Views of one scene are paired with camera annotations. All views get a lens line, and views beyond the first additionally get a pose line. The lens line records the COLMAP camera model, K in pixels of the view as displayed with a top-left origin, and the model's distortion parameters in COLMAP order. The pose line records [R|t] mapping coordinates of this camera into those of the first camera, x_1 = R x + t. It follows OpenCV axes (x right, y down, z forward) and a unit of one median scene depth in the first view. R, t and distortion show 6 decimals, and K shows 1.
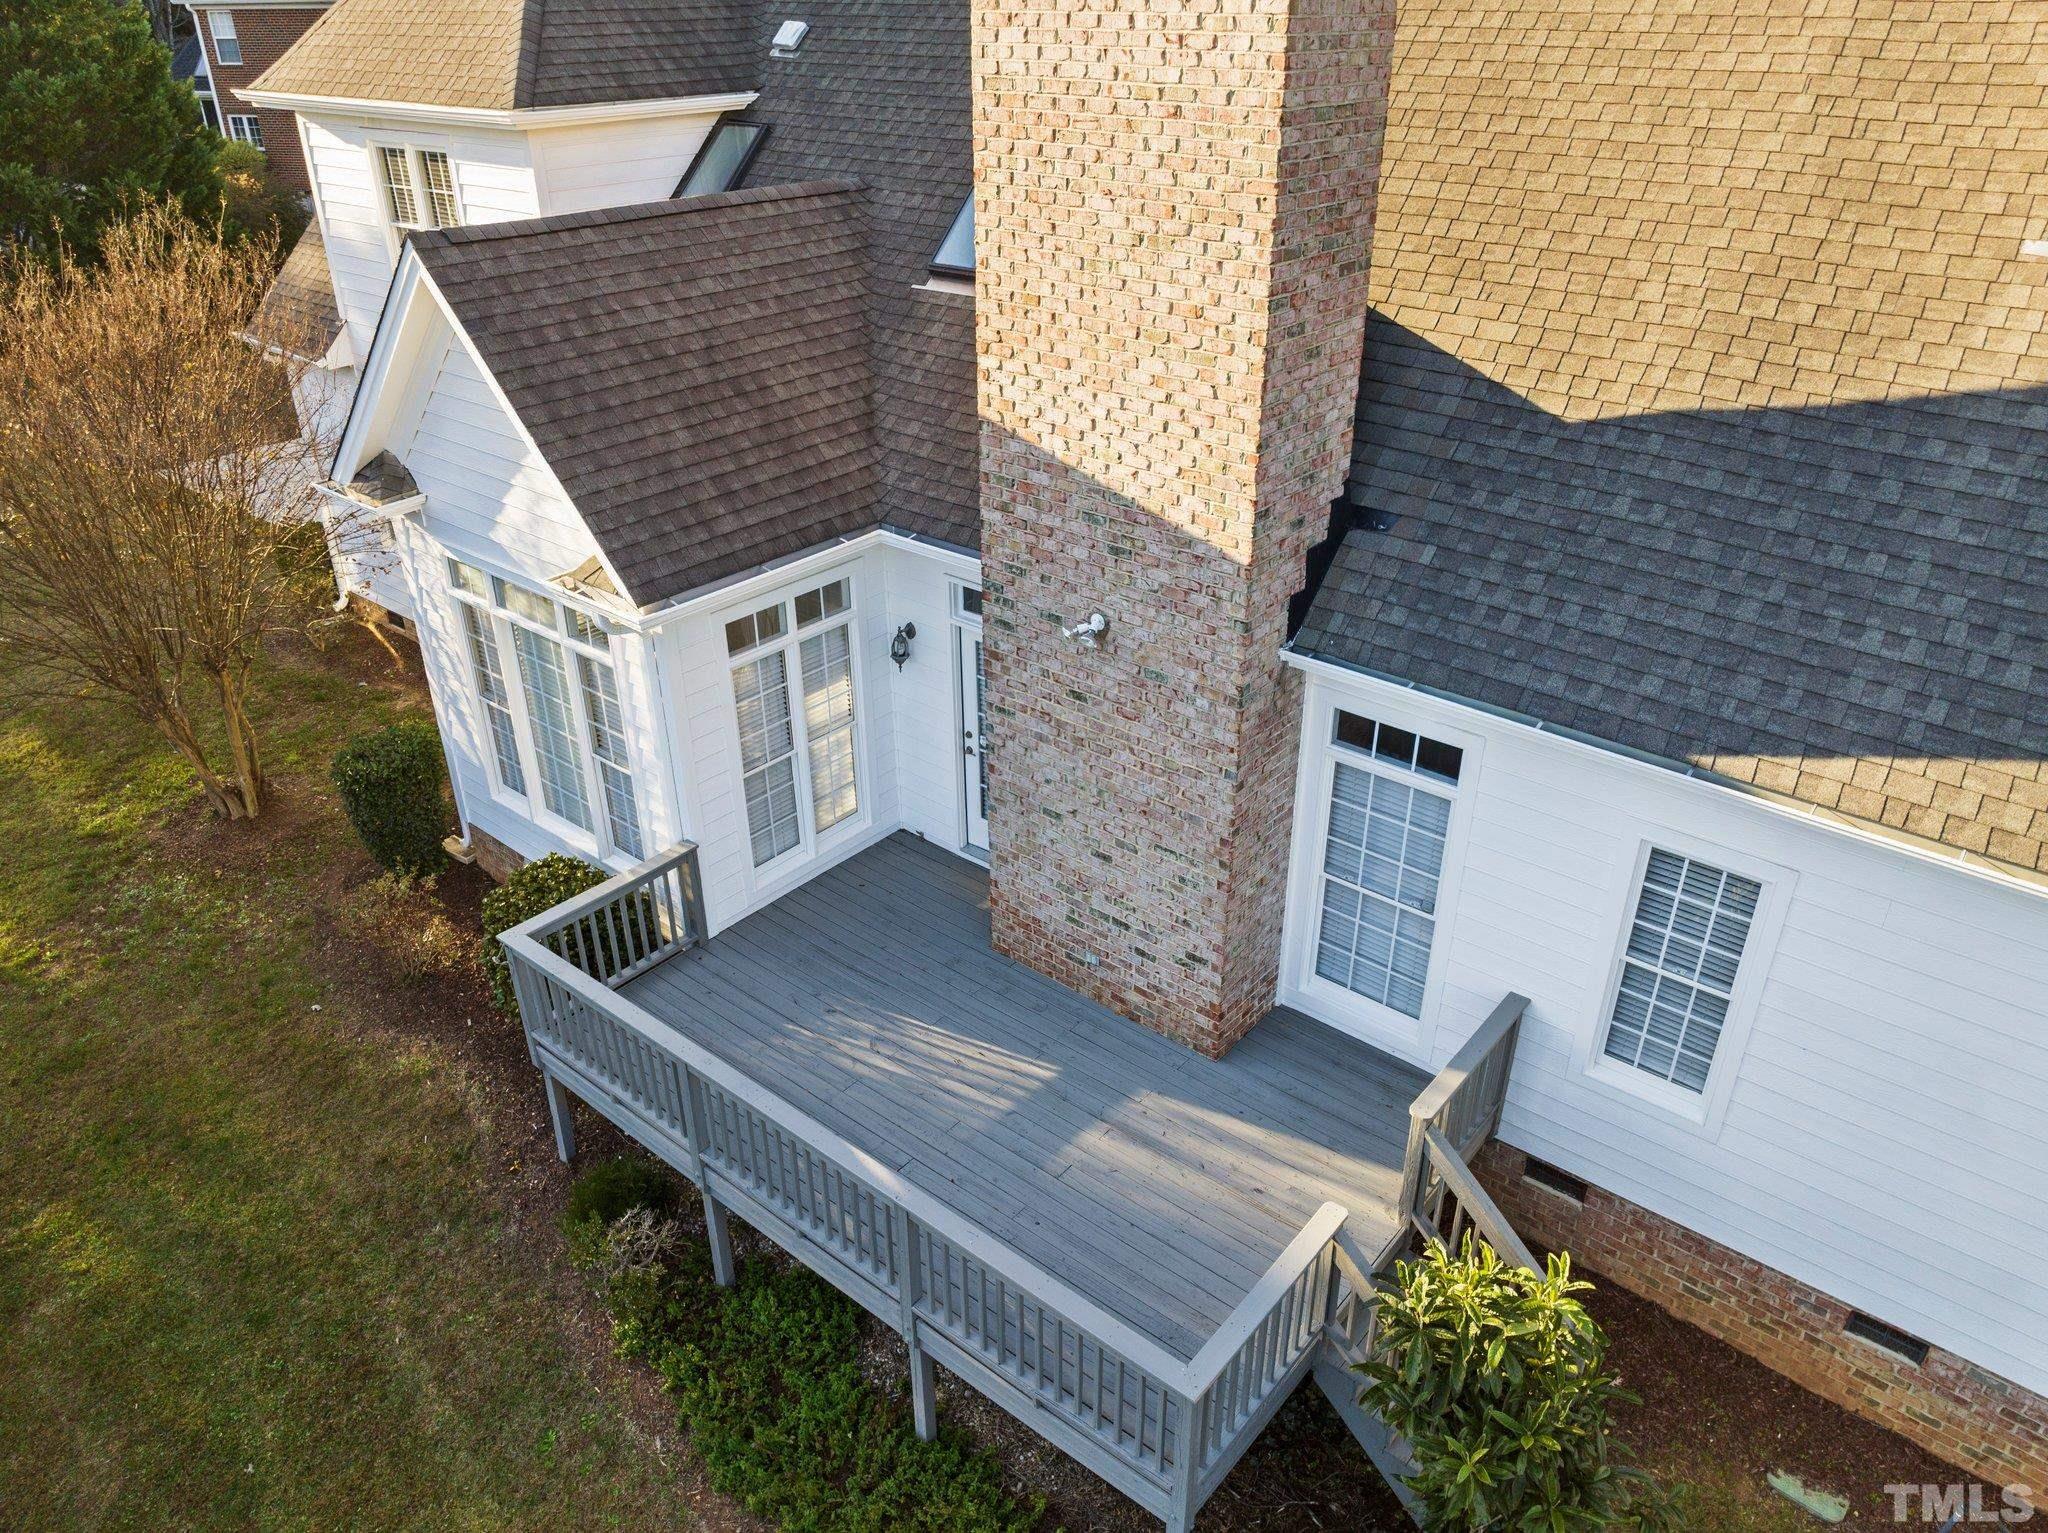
lens RADIAL K [[1431.5, 0, 1042.1], [0, 1431.5, 760.8], [0, 0, 1]] dist [-0.028461, -0.006834]
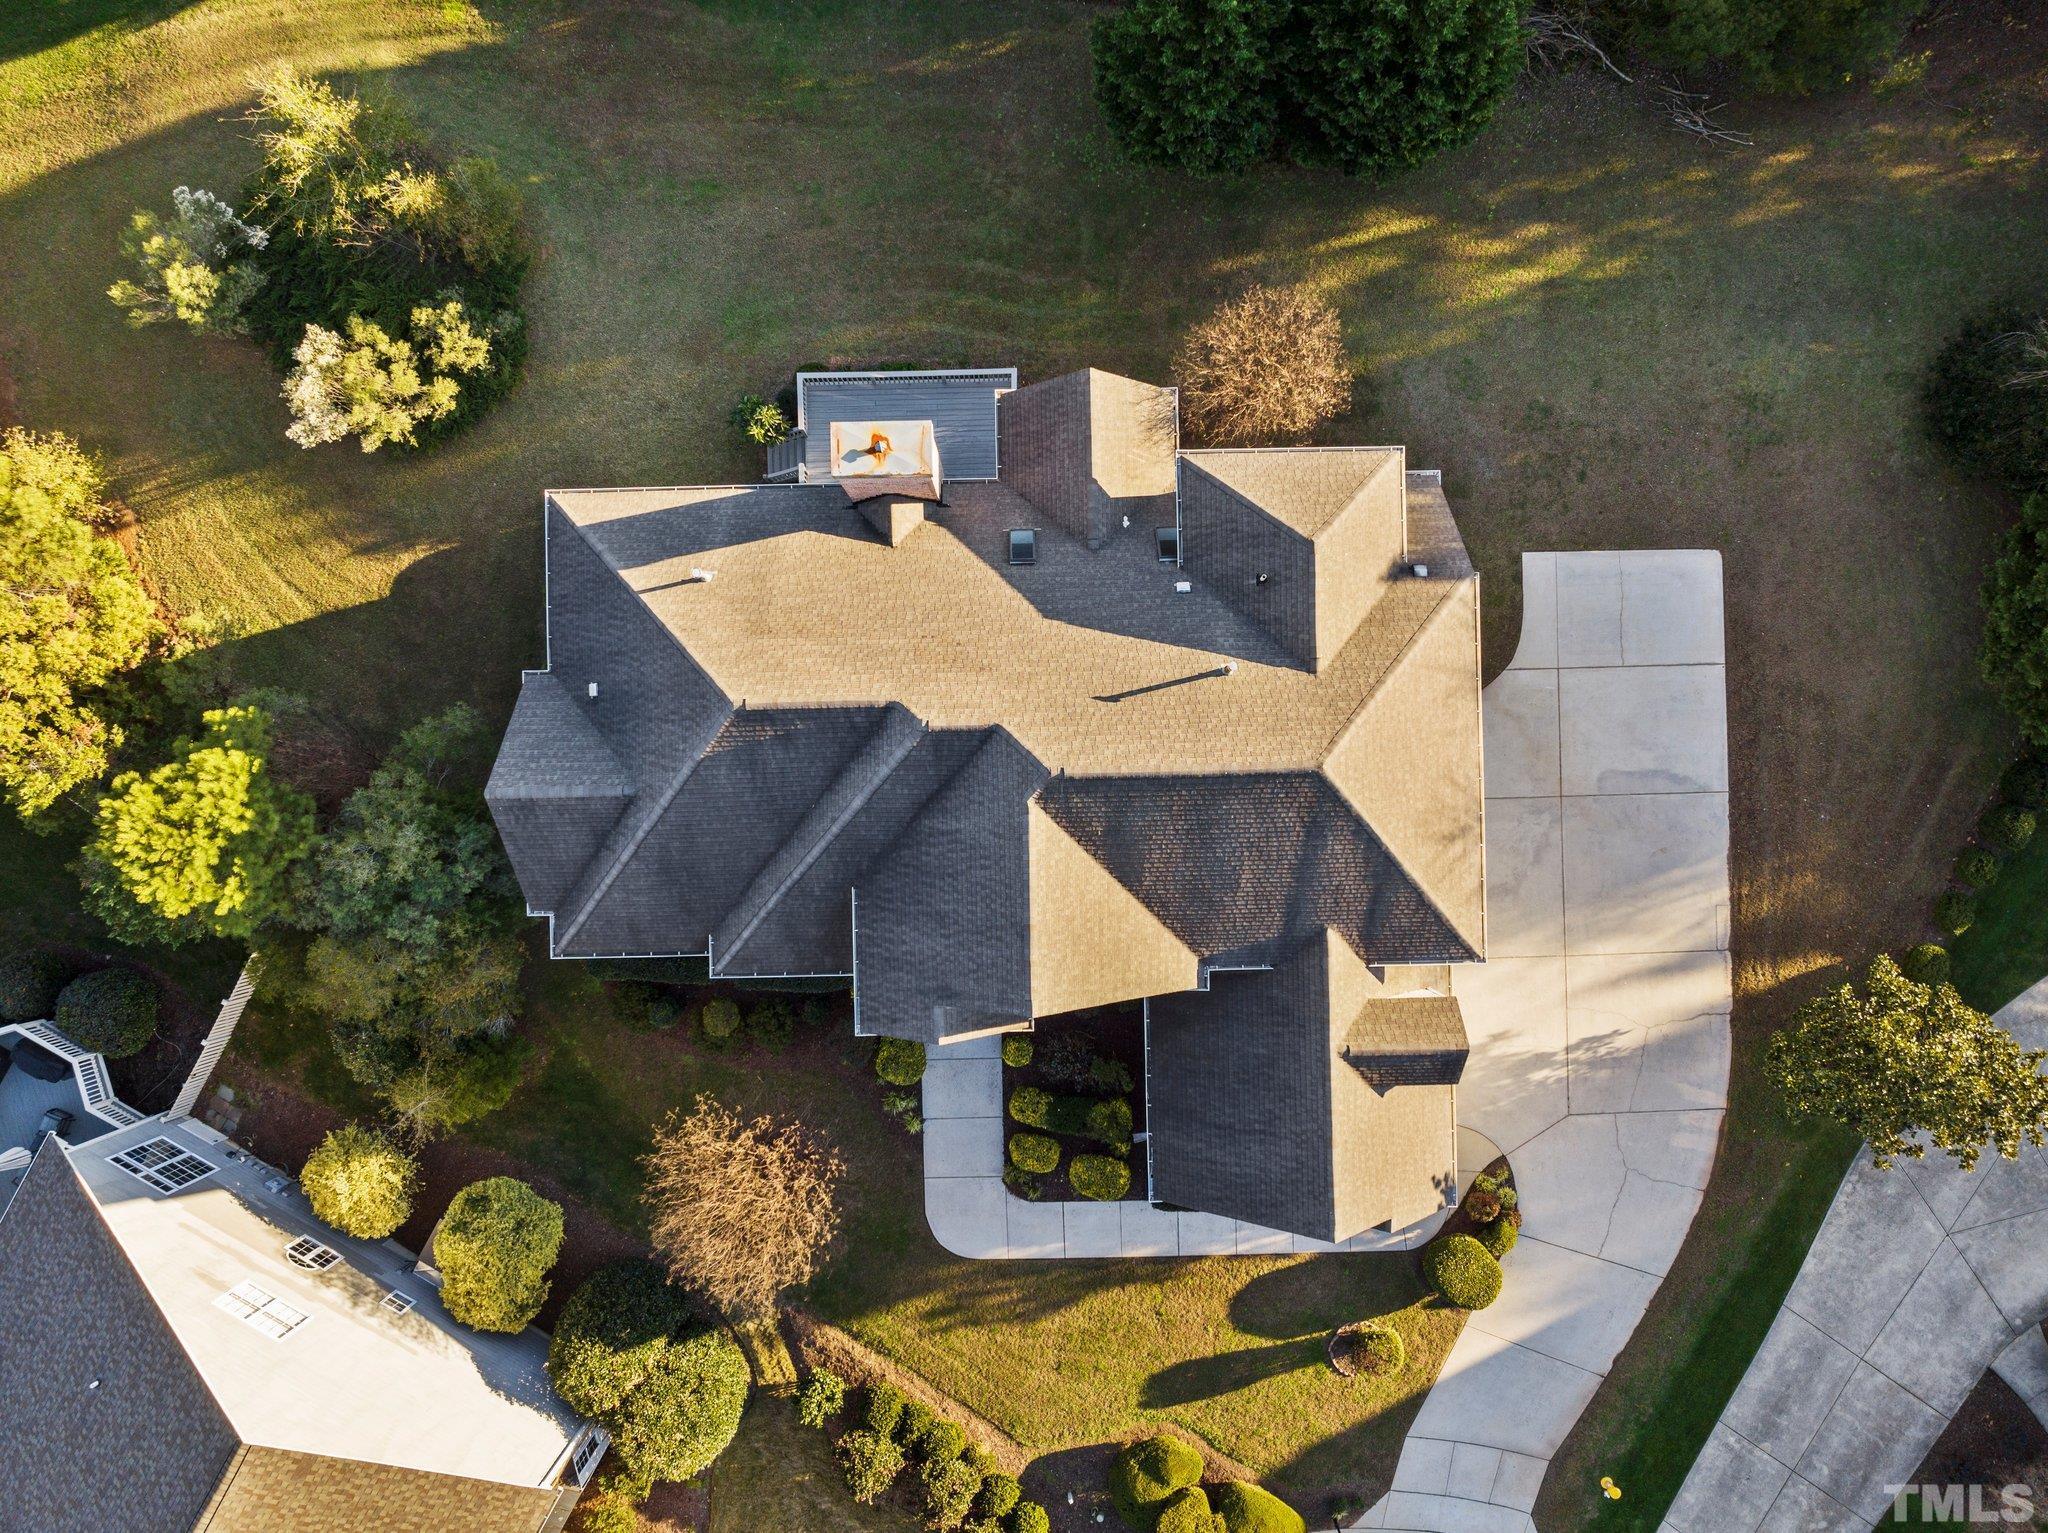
lens RADIAL K [[1446.9, 0, 1037.7], [0, 1446.9, 772.2], [0, 0, 1]] dist [-0.044455, -0.003296]
pose [[-0.756434, 0.654042, -0.005986, 0.336736], [-0.315458, -0.356797, 0.879308, -4.112622], [0.572969, 0.667027, 0.476216, -0.098712]]
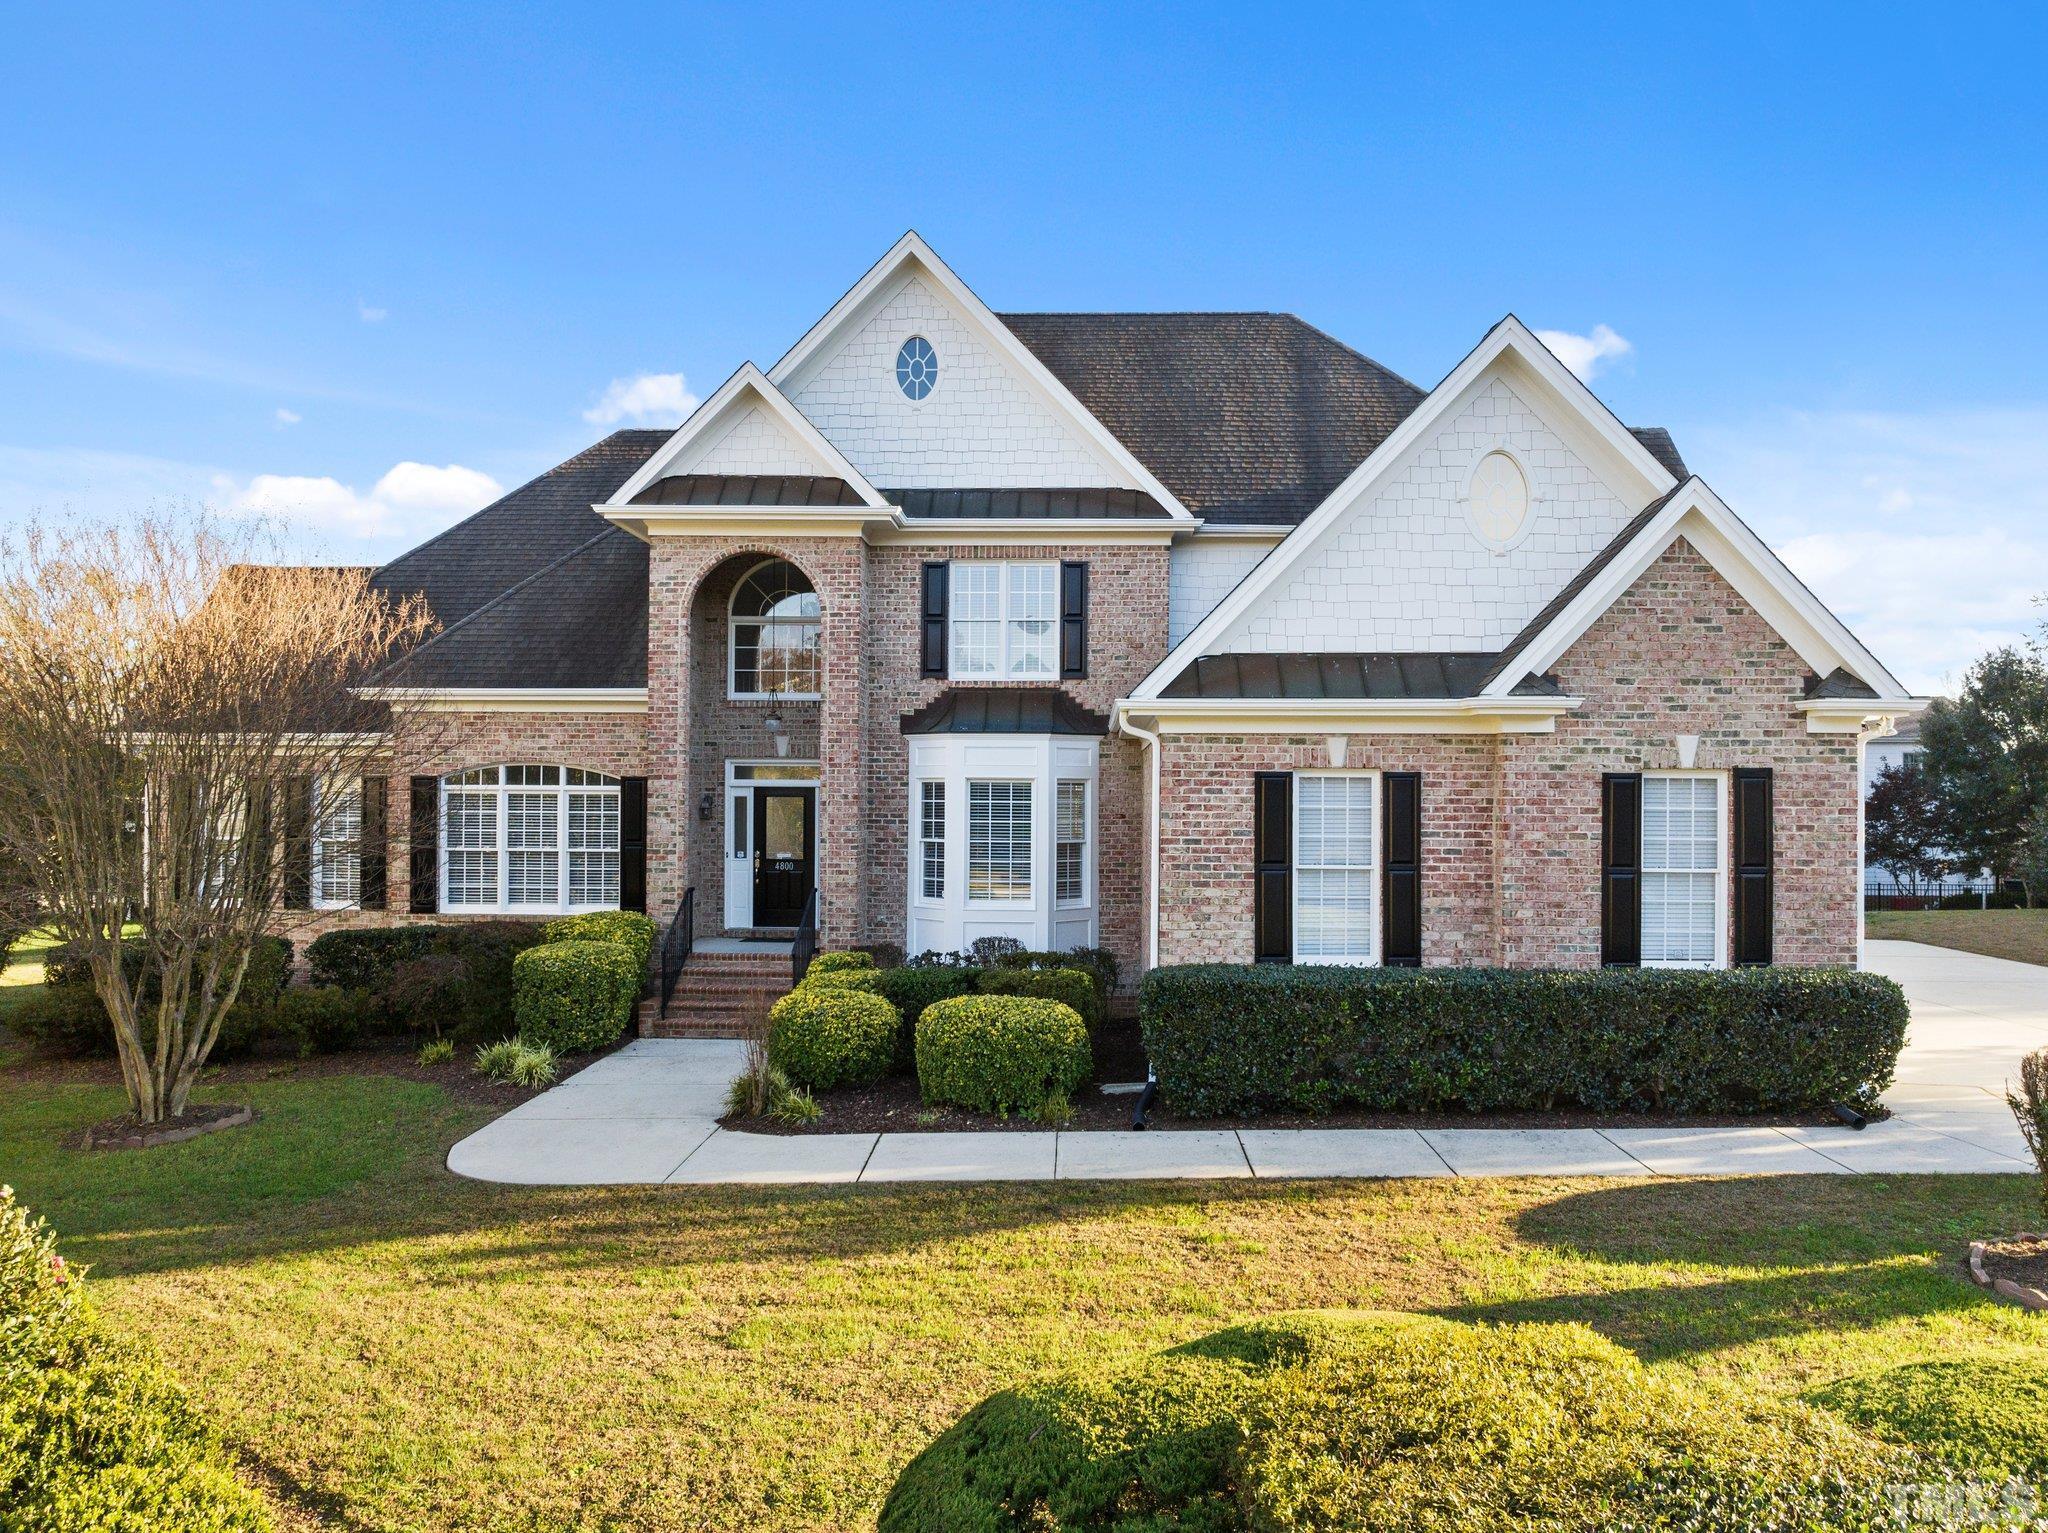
lens RADIAL K [[1476.7, 0, 1037.4], [0, 1476.7, 776.1], [0, 0, 1]] dist [-0.017797, -0.053148]
pose [[-0.793810, -0.012735, -0.608032, 1.905372], [-0.298287, 0.879420, 0.371006, -1.604718], [0.529991, 0.475877, -0.701891, 3.913672]]
